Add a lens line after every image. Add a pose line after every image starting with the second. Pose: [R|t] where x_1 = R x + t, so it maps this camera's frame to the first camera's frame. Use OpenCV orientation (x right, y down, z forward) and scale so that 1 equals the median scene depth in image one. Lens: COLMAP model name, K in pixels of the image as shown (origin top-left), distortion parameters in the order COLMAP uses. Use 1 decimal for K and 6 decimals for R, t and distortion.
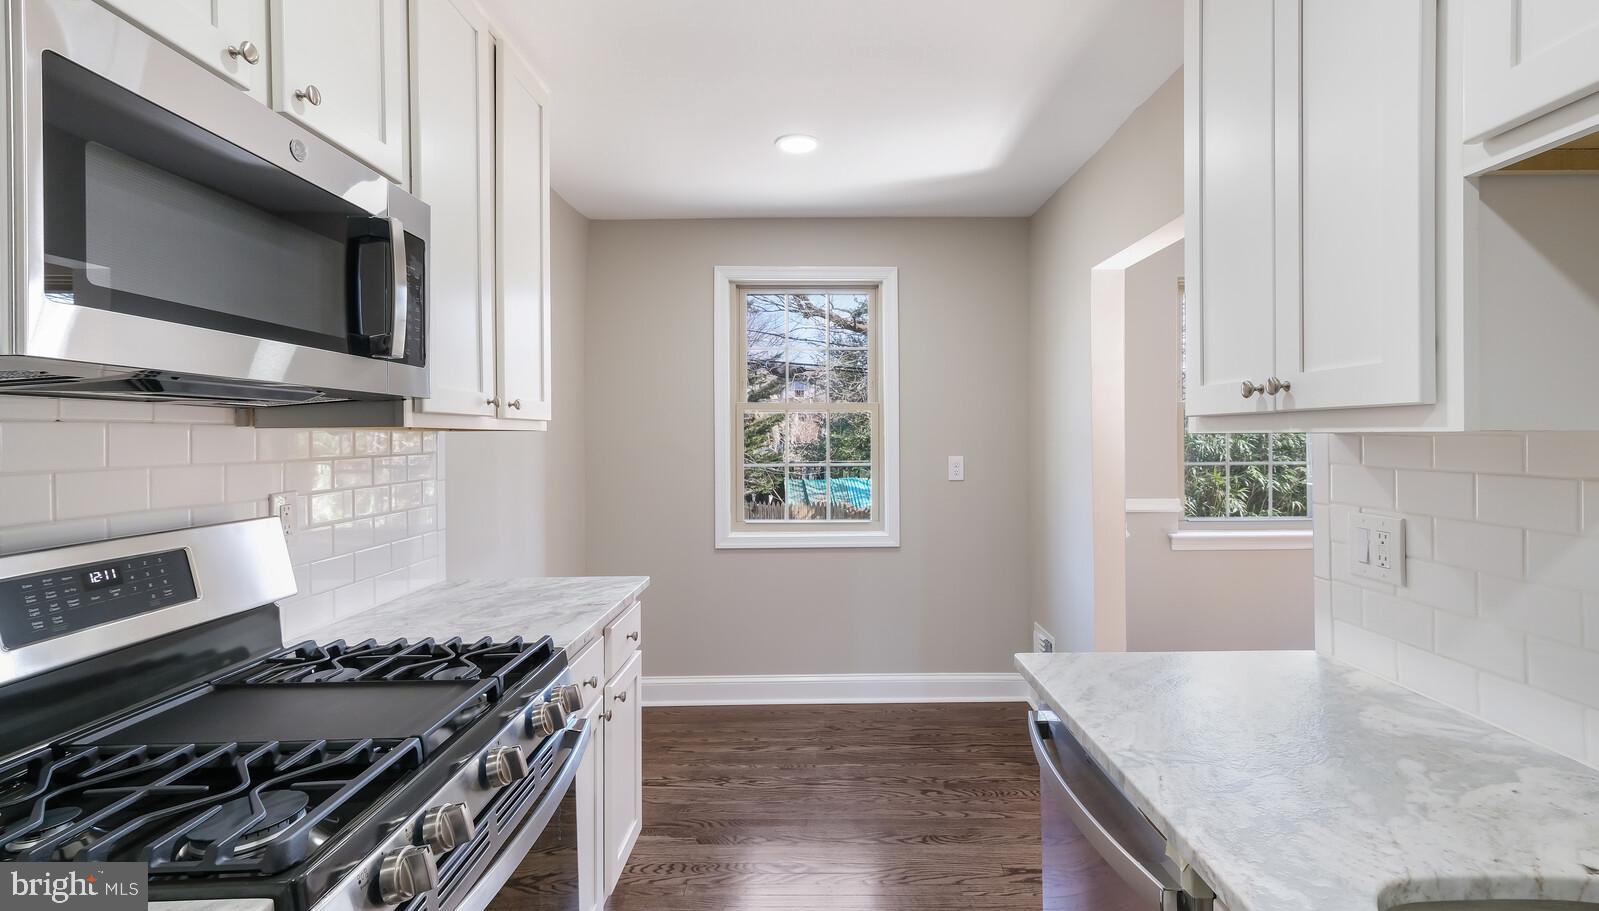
lens RADIAL K [[710.8, 0, 801.7], [0, 710.8, 446.3], [0, 0, 1]] dist [0.004382, -0.000652]
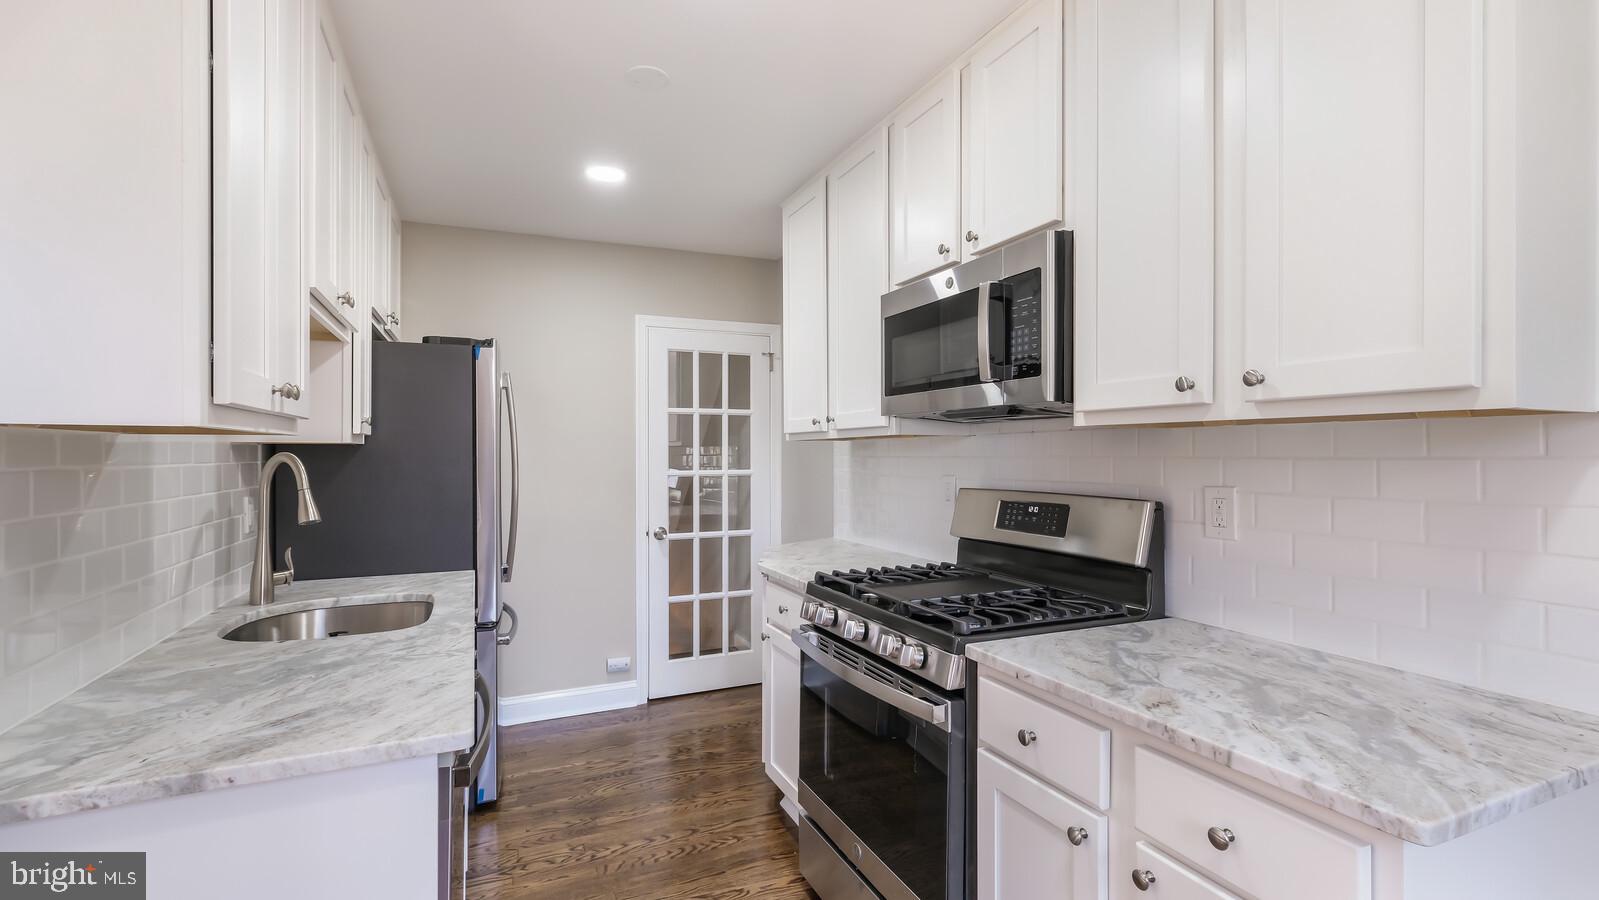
lens RADIAL K [[697.4, 0, 798.1], [0, 697.4, 454.5], [0, 0, 1]] dist [0.003088, -0.000317]
pose [[-0.904372, 0.008556, -0.426659, 0.401803], [0.005517, 0.999950, 0.008359, 0.012742], [0.426709, 0.005205, -0.904374, 2.391579]]
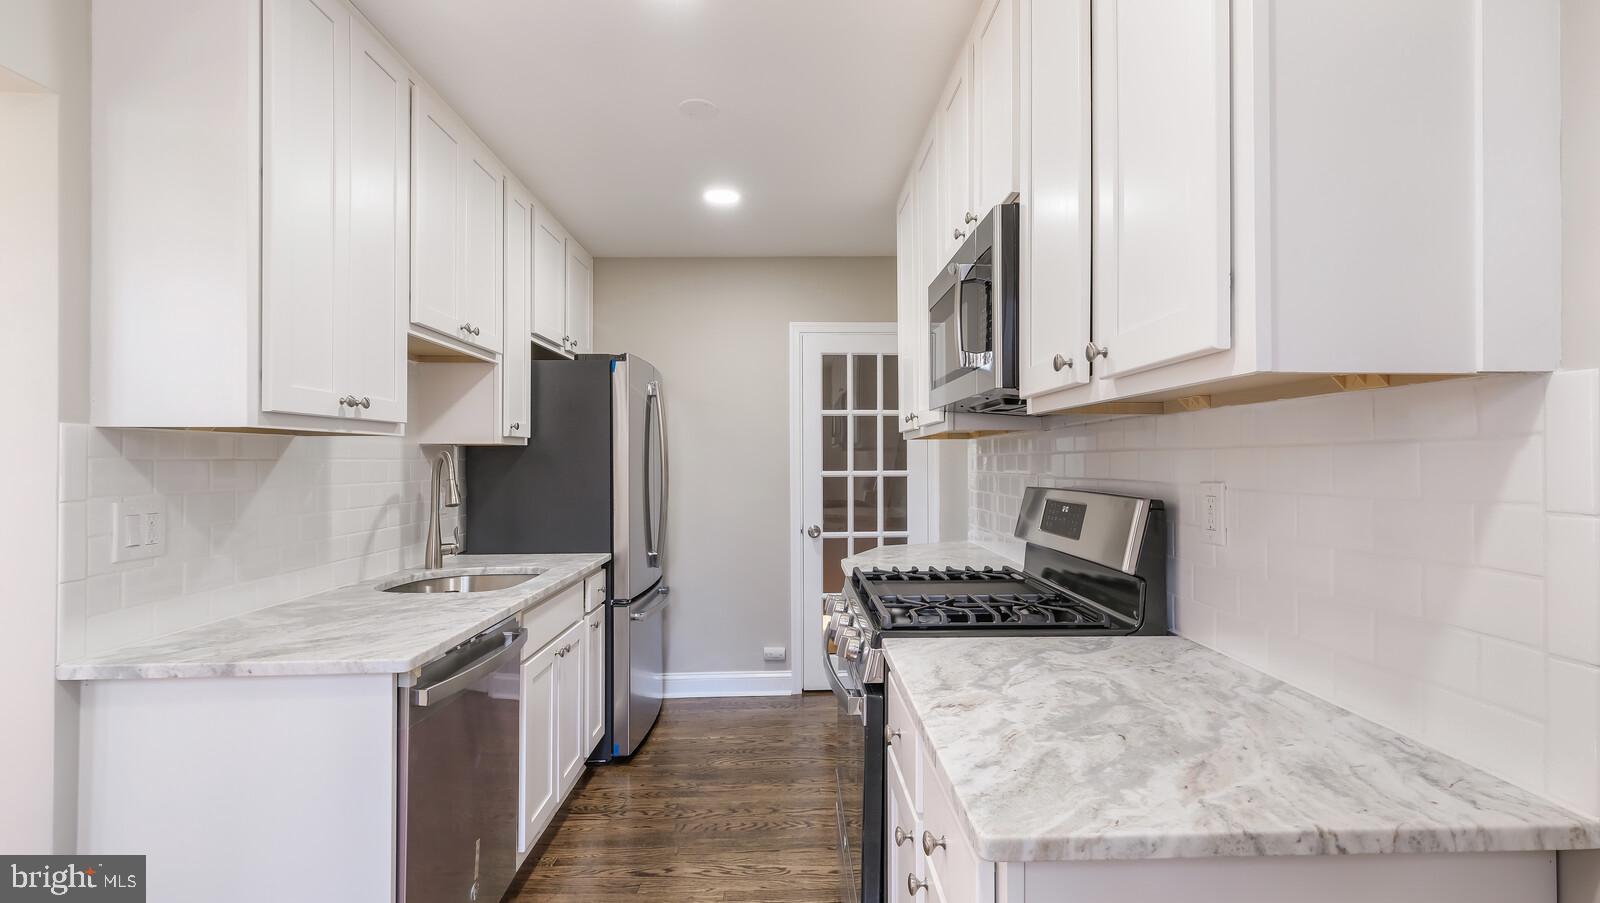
lens RADIAL K [[711.2, 0, 806.2], [0, 711.2, 455.7], [0, 0, 1]] dist [0.004382, -0.000652]
pose [[-0.997396, 0.010175, -0.071392, -0.230780], [0.010233, 0.999948, -0.000453, 0.044605], [0.071384, -0.001182, -0.997448, 2.651399]]
